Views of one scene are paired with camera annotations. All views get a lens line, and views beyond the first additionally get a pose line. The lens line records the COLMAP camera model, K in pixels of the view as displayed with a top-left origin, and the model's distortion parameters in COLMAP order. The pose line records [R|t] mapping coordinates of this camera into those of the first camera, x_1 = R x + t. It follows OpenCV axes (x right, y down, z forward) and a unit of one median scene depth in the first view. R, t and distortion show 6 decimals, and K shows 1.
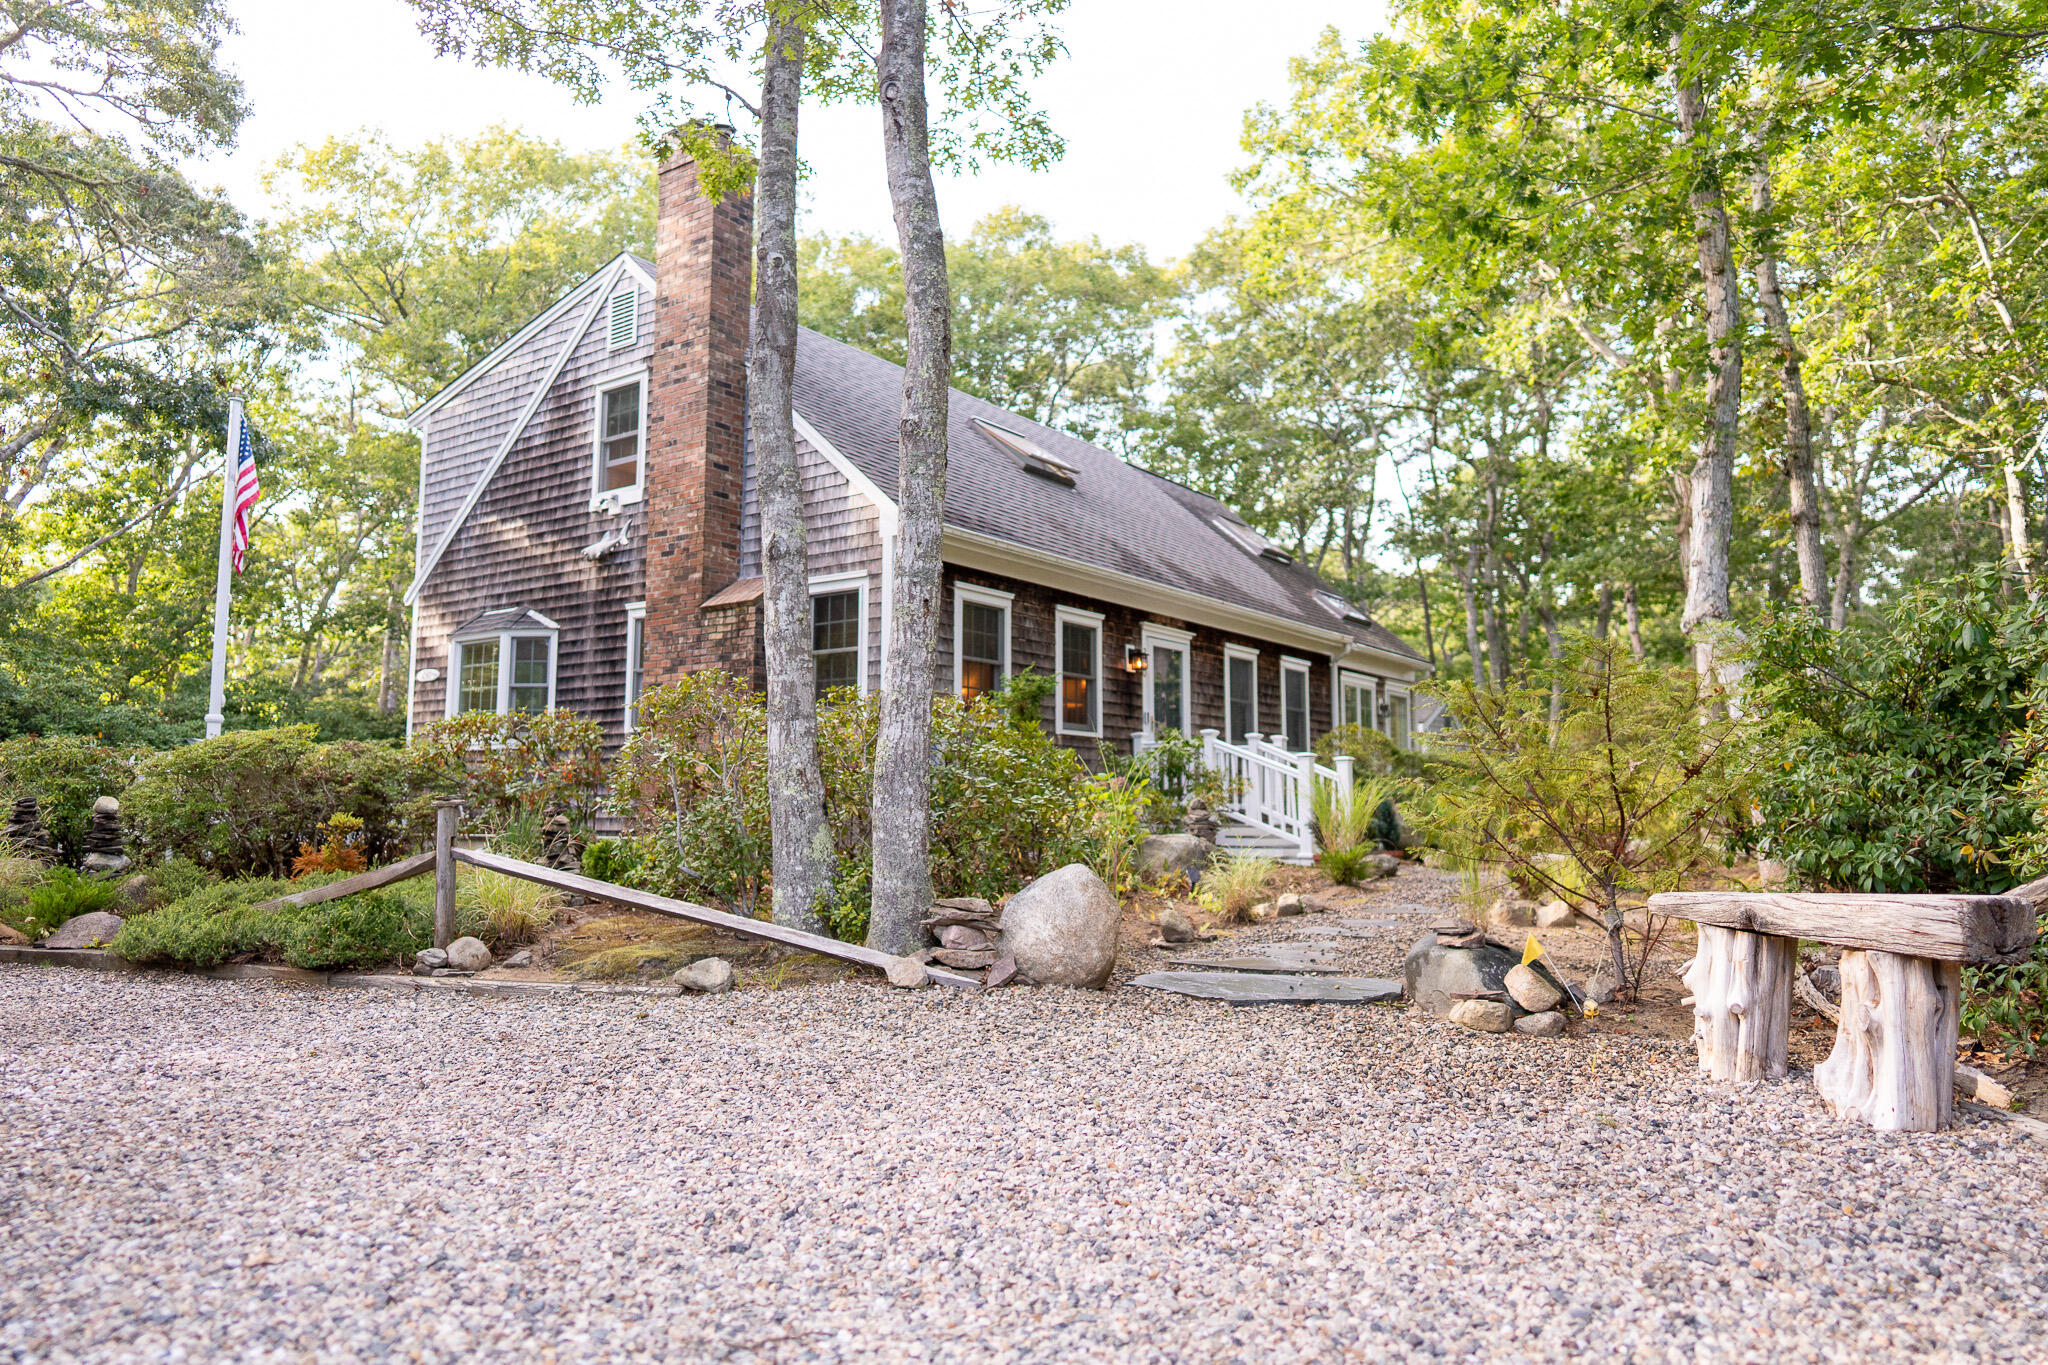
lens RADIAL K [[1346.9, 0, 1028.9], [0, 1346.9, 680.7], [0, 0, 1]] dist [-0.002302, 0.001589]
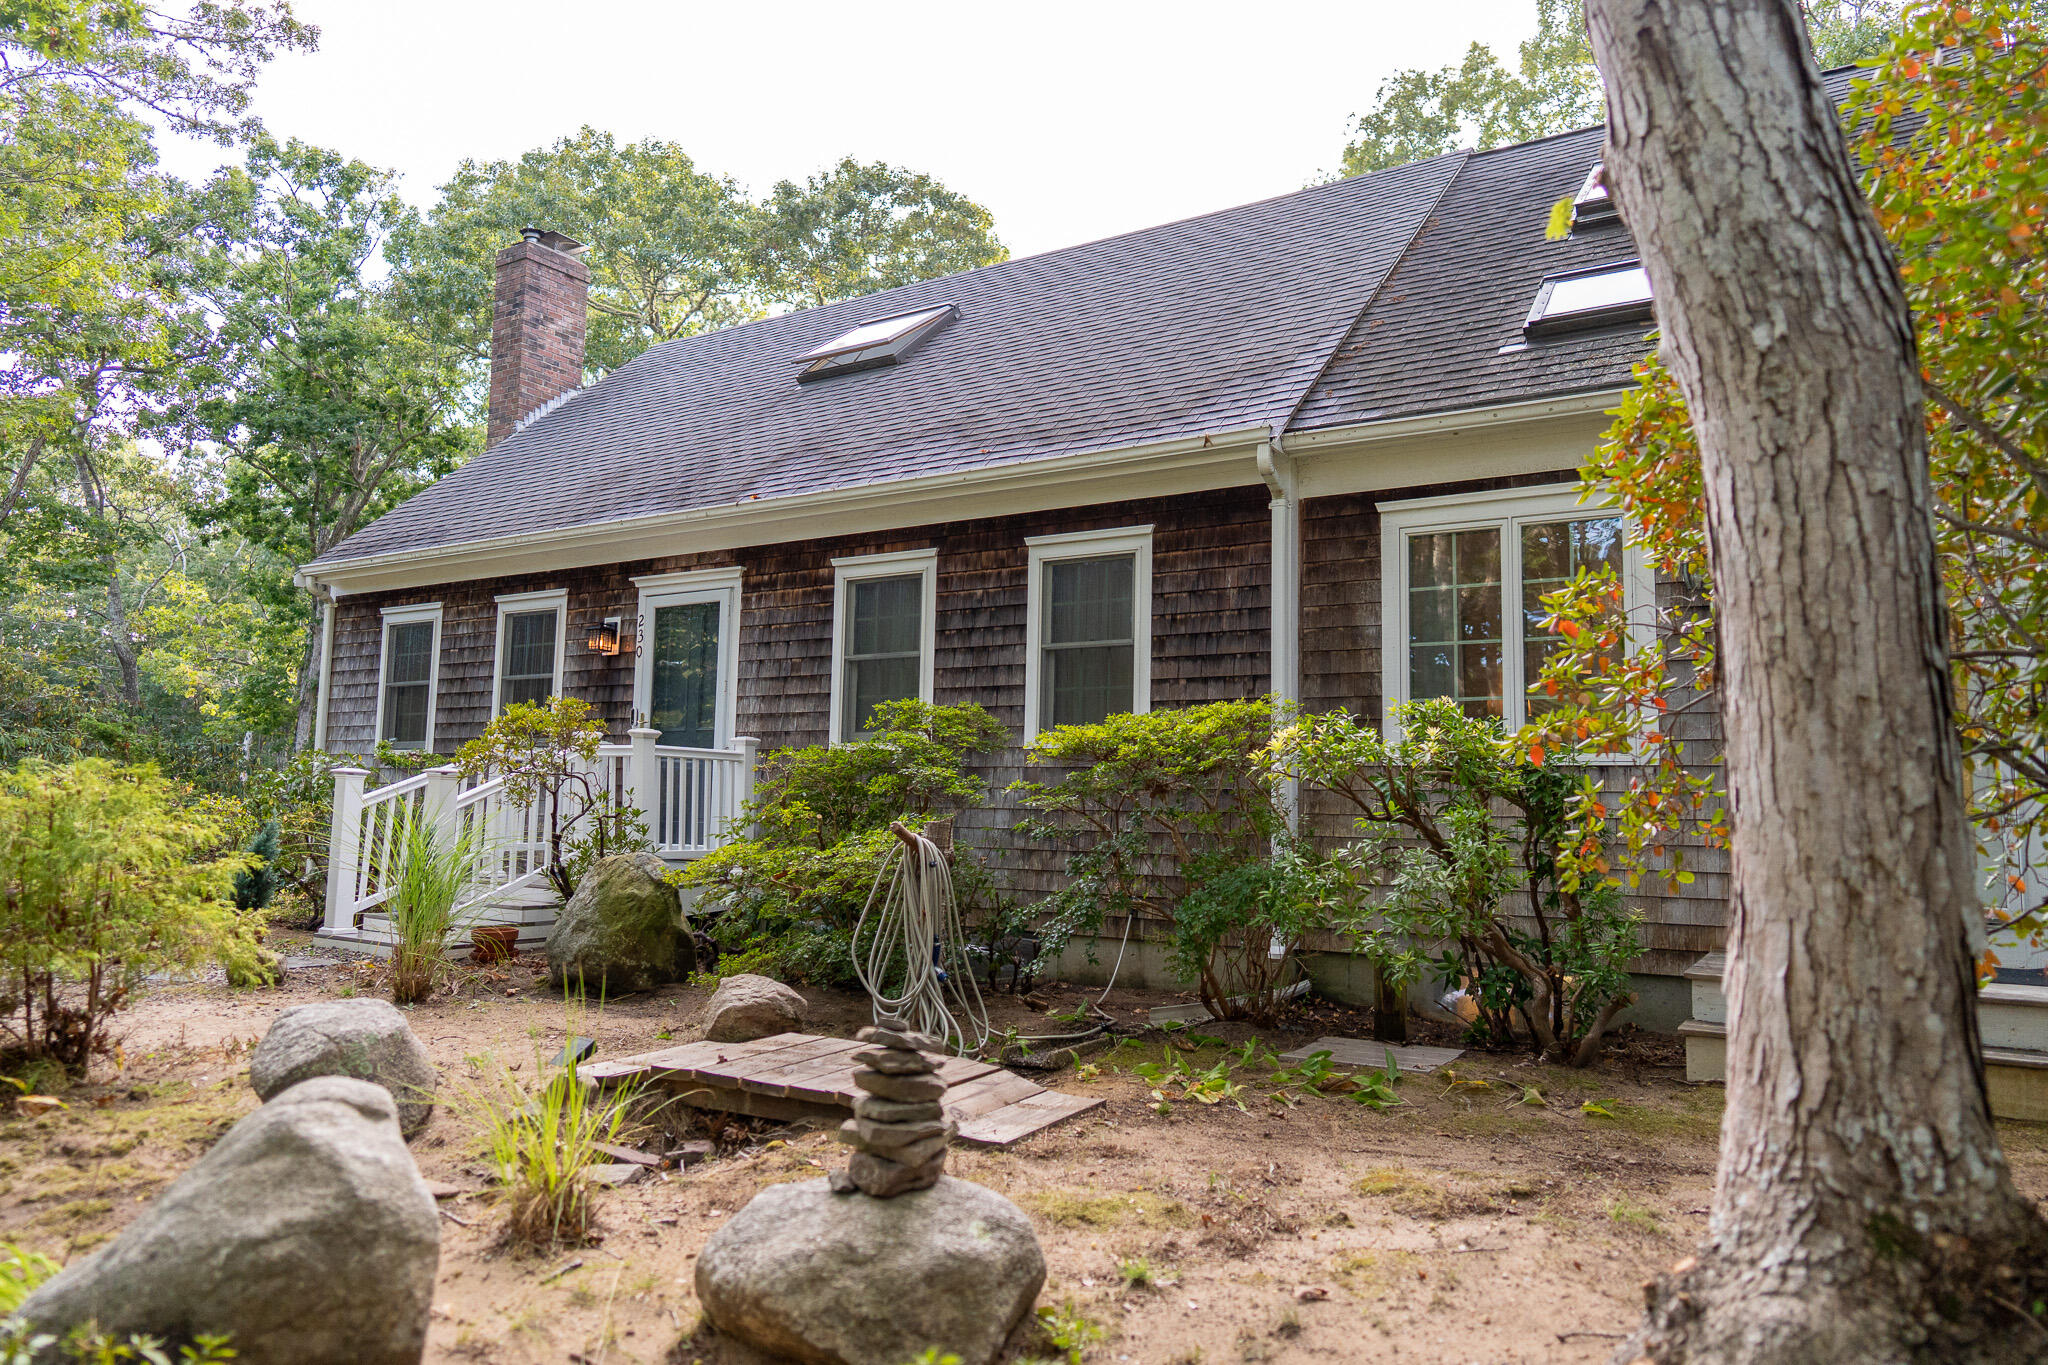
lens RADIAL K [[1346.9, 0, 1028.9], [0, 1346.9, 680.7], [0, 0, 1]] dist [-0.002302, 0.001589]
pose [[0.077338, -0.134300, -0.987918, 0.763311], [0.063010, 0.989563, -0.129591, 0.108127], [0.995012, -0.052226, 0.084993, 1.134558]]
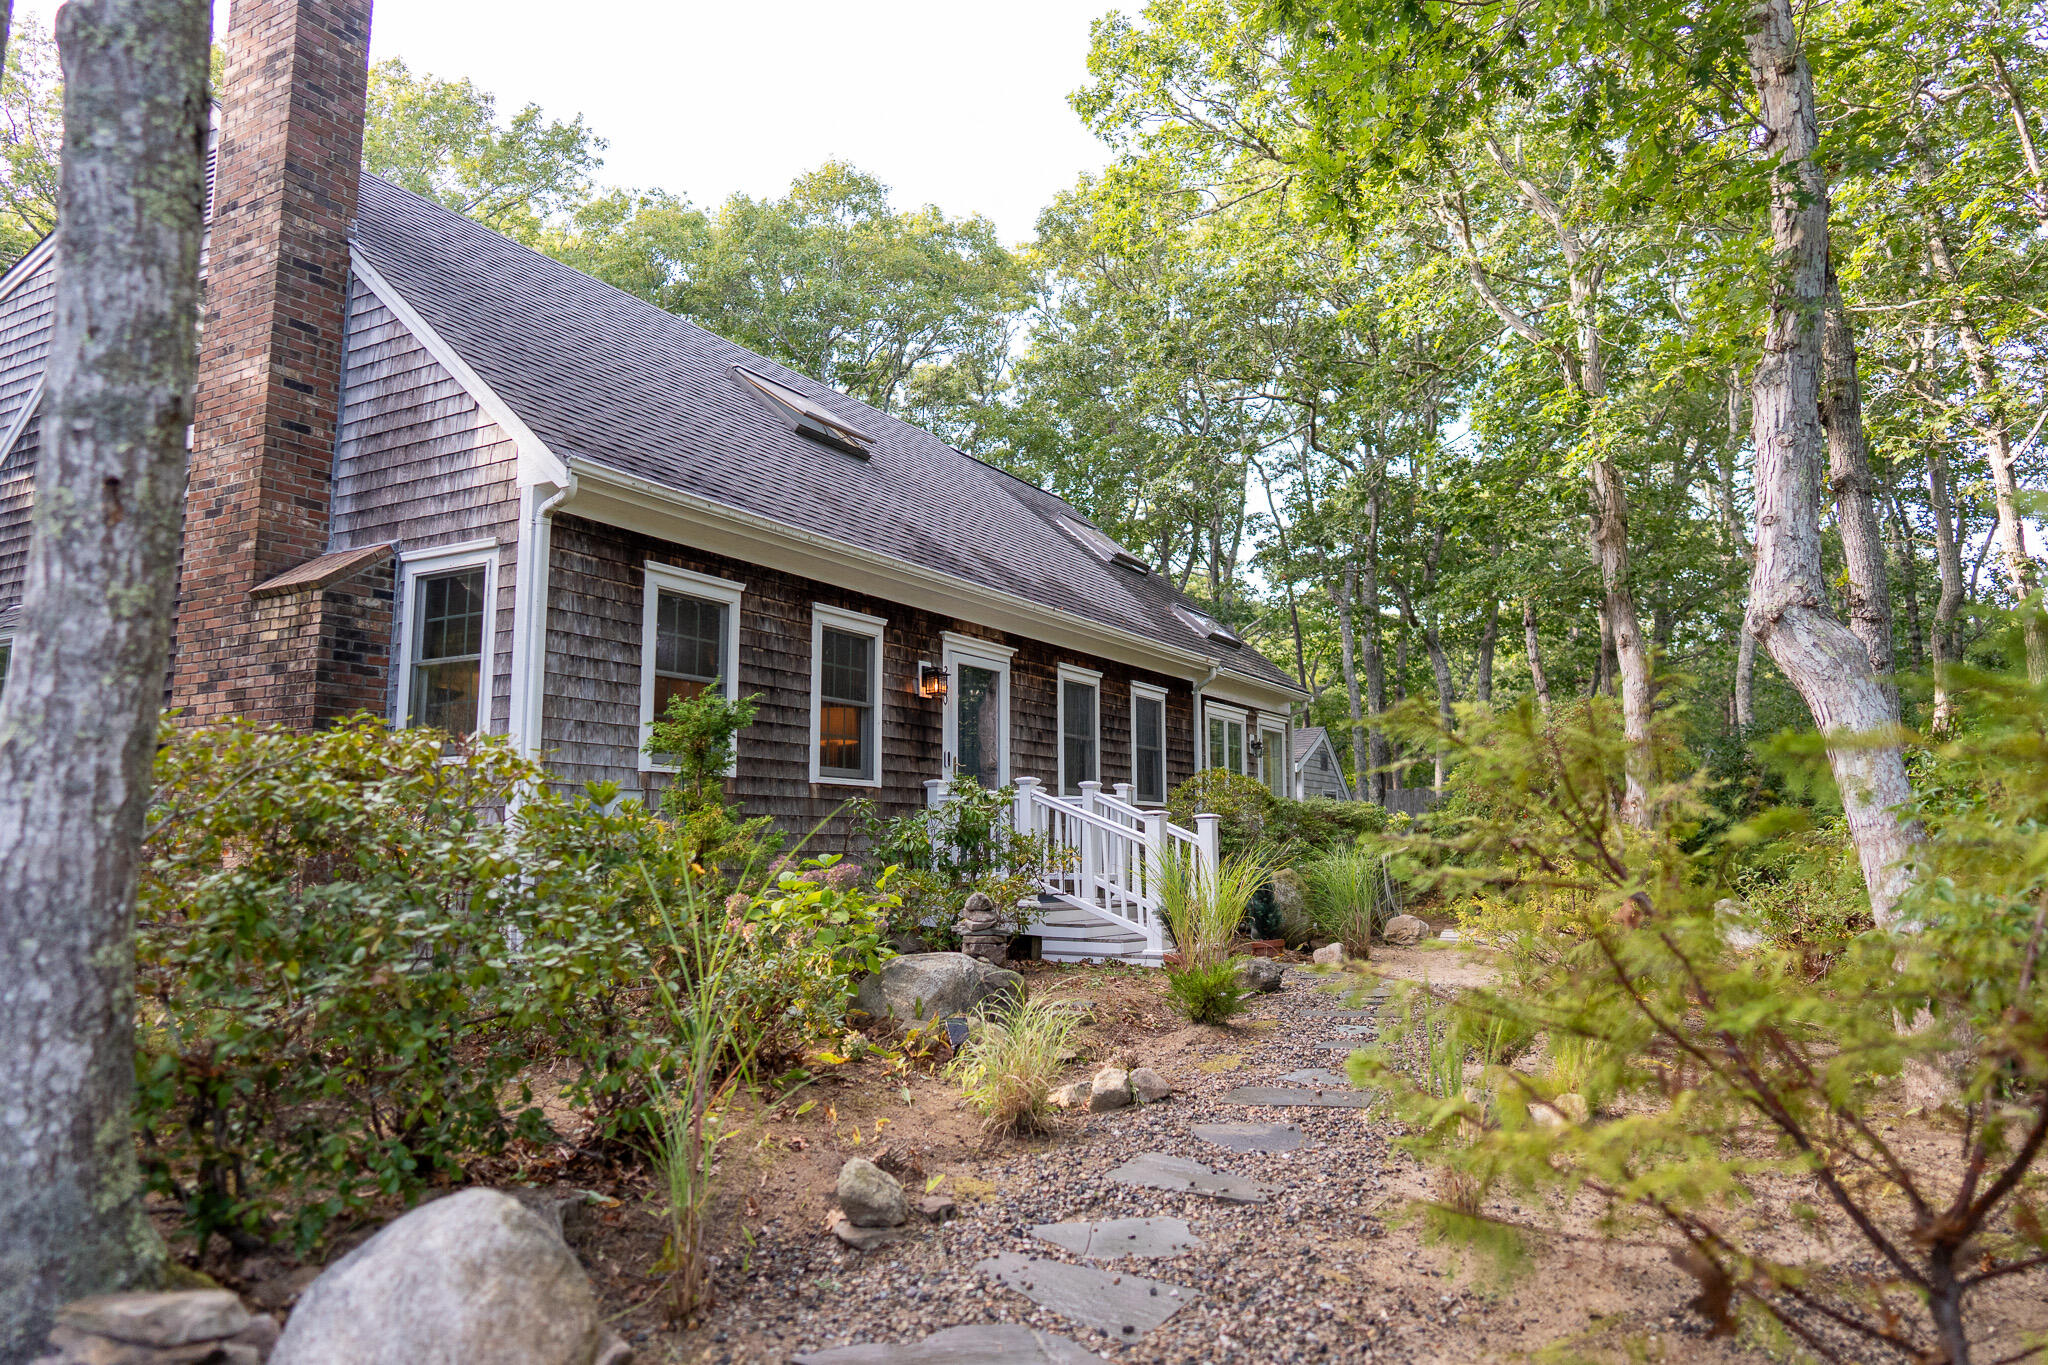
lens RADIAL K [[1346.9, 0, 1028.9], [0, 1346.9, 680.7], [0, 0, 1]] dist [-0.002302, 0.001589]
pose [[0.995426, 0.009660, 0.095042, 0.060775], [-0.007396, 0.999681, -0.024142, 0.001592], [-0.095245, 0.023328, 0.995180, 0.252008]]
